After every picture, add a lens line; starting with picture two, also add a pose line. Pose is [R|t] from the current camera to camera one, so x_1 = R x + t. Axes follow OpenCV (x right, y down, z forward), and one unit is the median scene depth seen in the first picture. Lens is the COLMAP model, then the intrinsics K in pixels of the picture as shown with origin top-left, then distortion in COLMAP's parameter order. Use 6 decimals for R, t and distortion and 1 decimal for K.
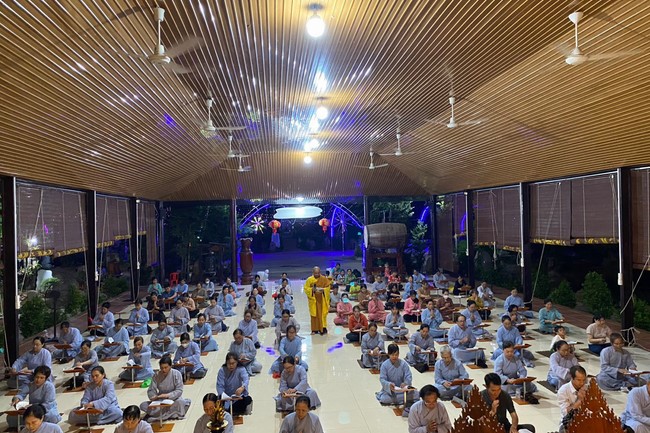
lens RADIAL K [[498.4, 0, 334.0], [0, 498.4, 217.0], [0, 0, 1]] dist [0.090649, -0.005534]
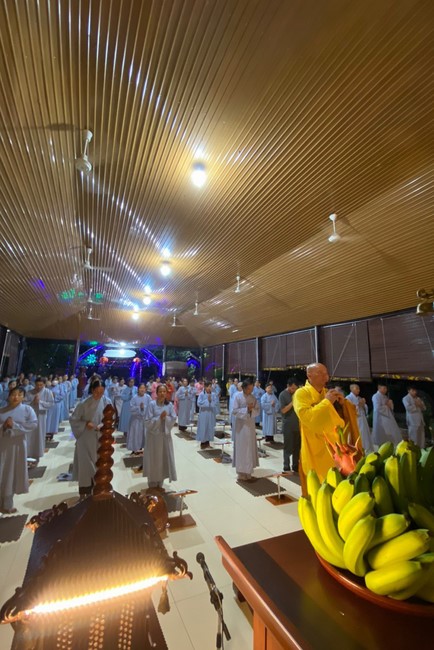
lens RADIAL K [[266.3, 0, 217.9], [0, 266.3, 326.7], [0, 0, 1]] dist [0.031423, -0.024881]
pose [[0.947574, 0.103159, 0.302427, -0.051709], [-0.048905, 0.982123, -0.181775, 0.057222], [-0.315772, 0.157455, 0.935679, 0.090092]]
